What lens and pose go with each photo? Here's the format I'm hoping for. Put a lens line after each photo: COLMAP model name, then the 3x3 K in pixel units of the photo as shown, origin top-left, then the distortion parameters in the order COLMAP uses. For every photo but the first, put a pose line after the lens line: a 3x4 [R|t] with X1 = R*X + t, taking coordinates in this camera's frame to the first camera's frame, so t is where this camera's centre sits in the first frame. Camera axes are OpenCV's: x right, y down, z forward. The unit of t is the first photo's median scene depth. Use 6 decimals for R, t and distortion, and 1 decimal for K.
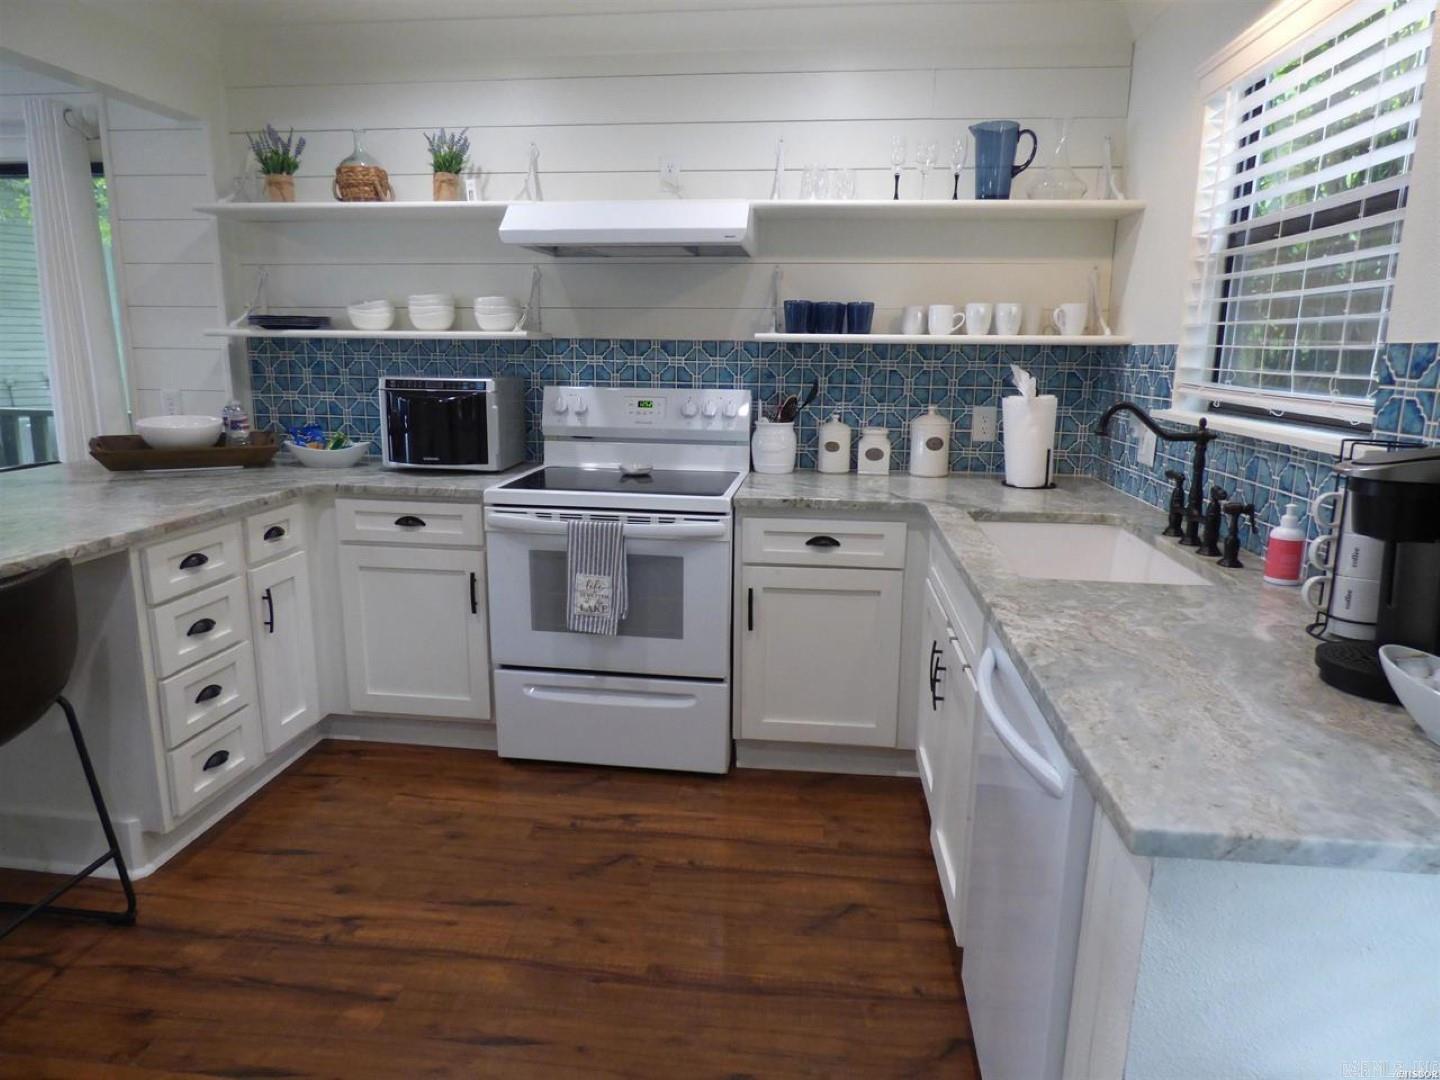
lens RADIAL K [[877.6, 0, 722.7], [0, 877.6, 535.9], [0, 0, 1]] dist [-0.007522, -0.001050]
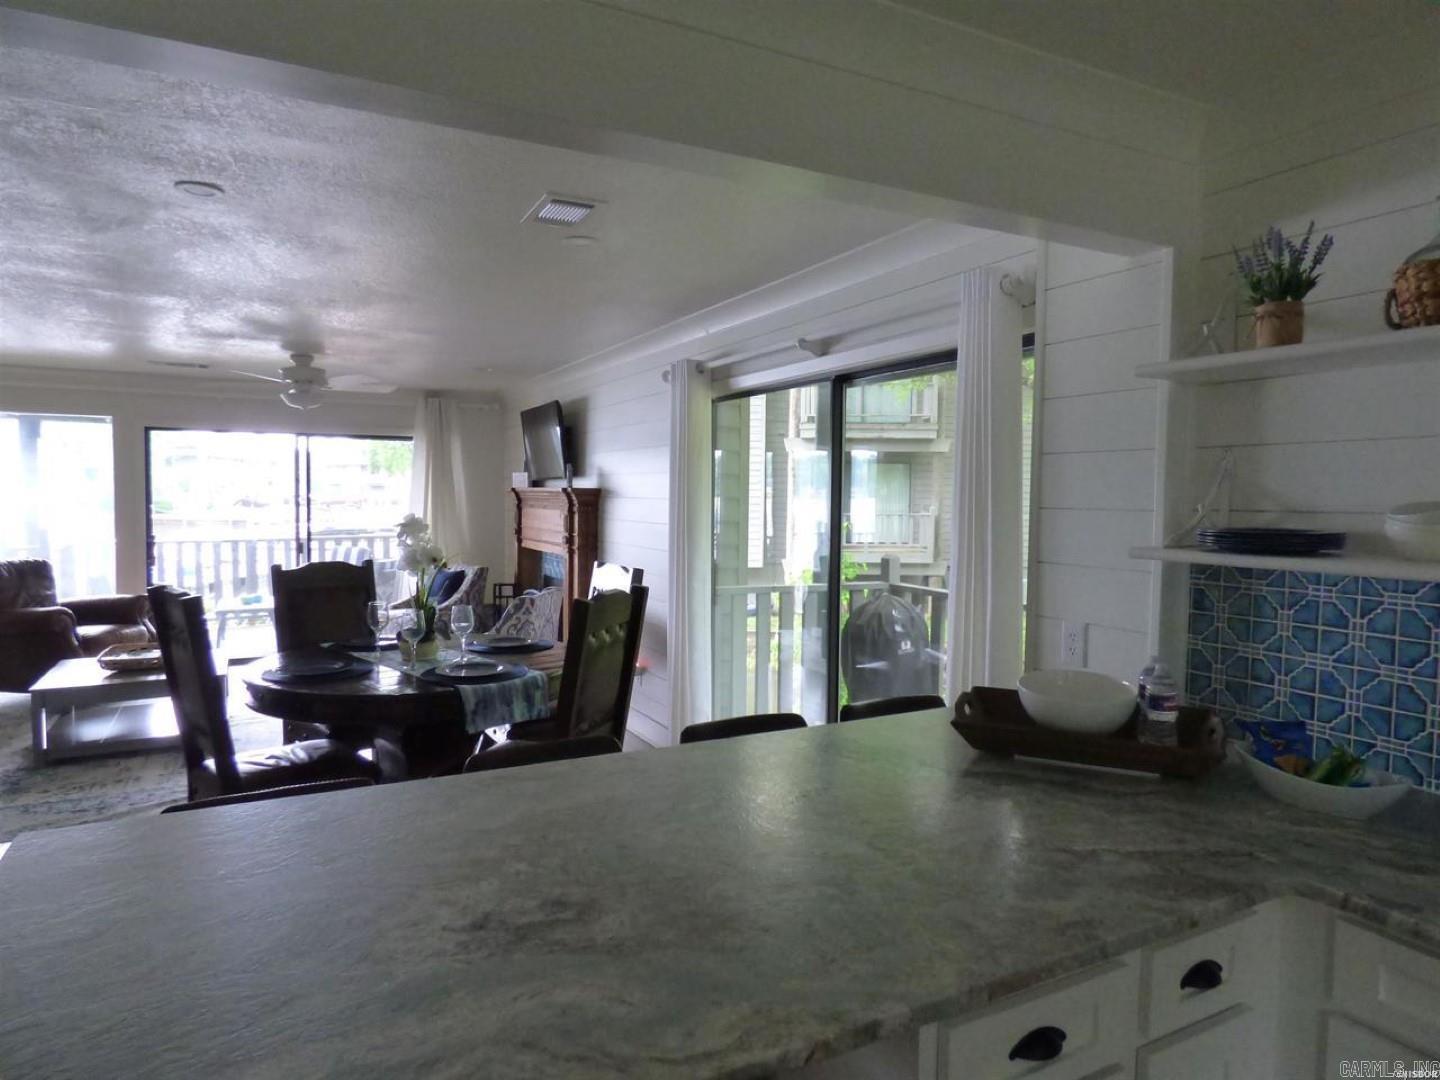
lens RADIAL K [[877.6, 0, 722.7], [0, 877.6, 535.9], [0, 0, 1]] dist [-0.007522, -0.001050]
pose [[0.564574, 0.026869, -0.824945, -0.231466], [-0.169924, 0.981844, -0.084313, -0.144899], [0.807702, 0.187779, 0.558889, 0.399258]]
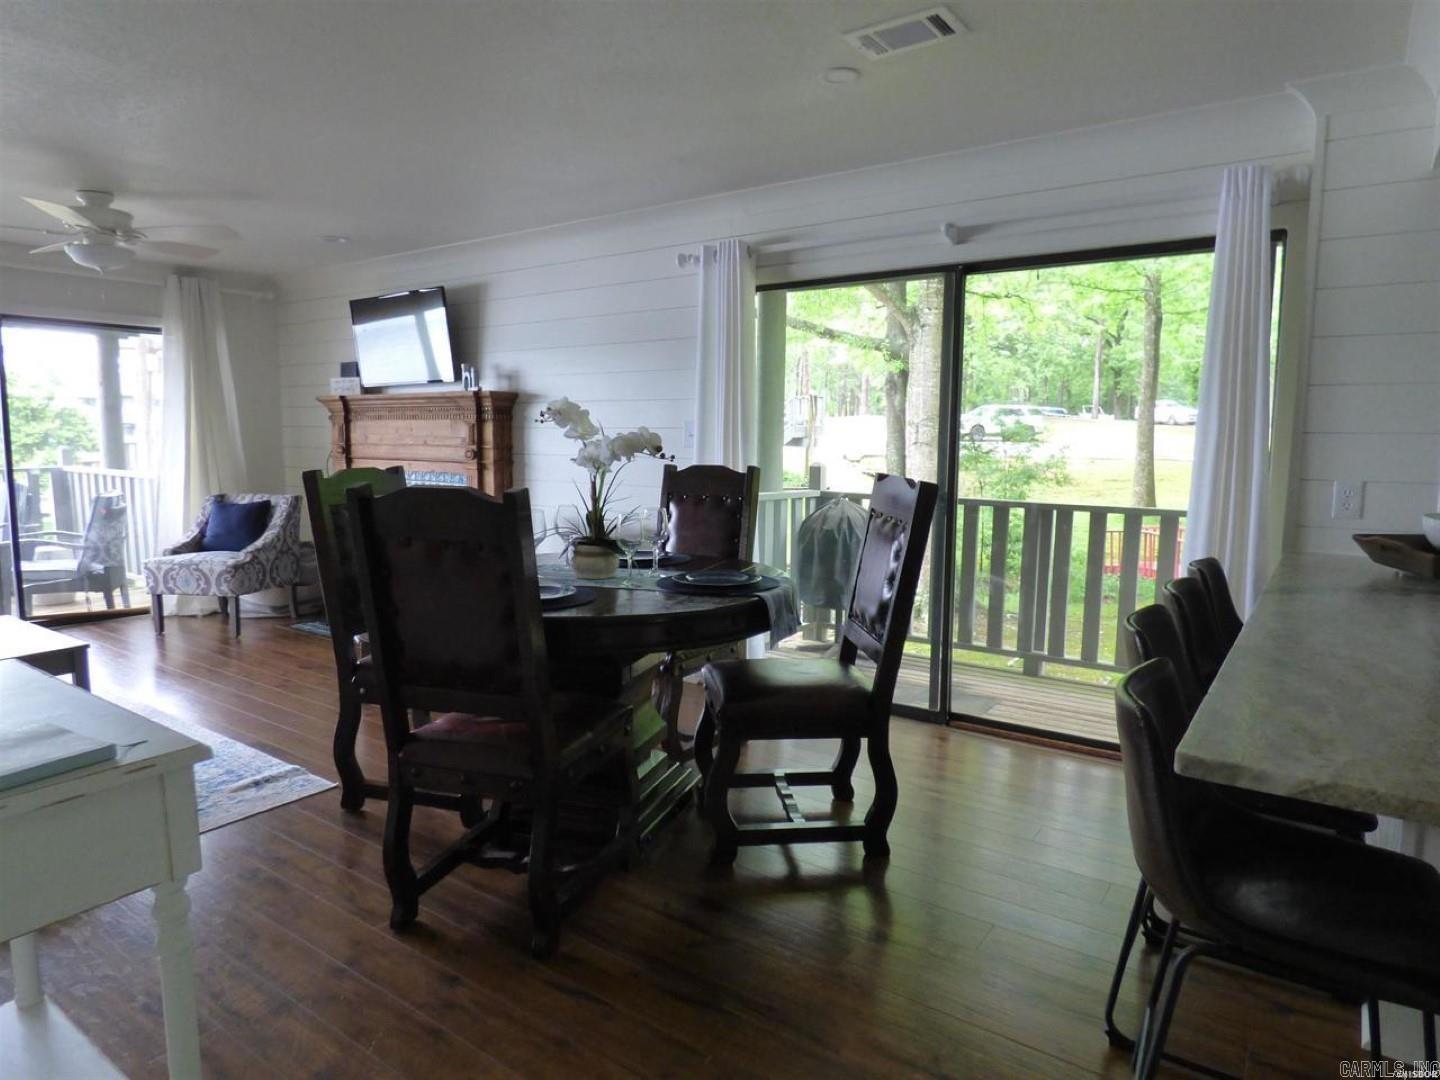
lens RADIAL K [[877.6, 0, 722.7], [0, 877.6, 535.9], [0, 0, 1]] dist [-0.007522, -0.001050]
pose [[0.876513, 0.044613, -0.479307, -0.869808], [-0.093266, 0.992568, -0.078170, 0.009297], [0.472257, 0.113220, 0.874159, -0.026233]]
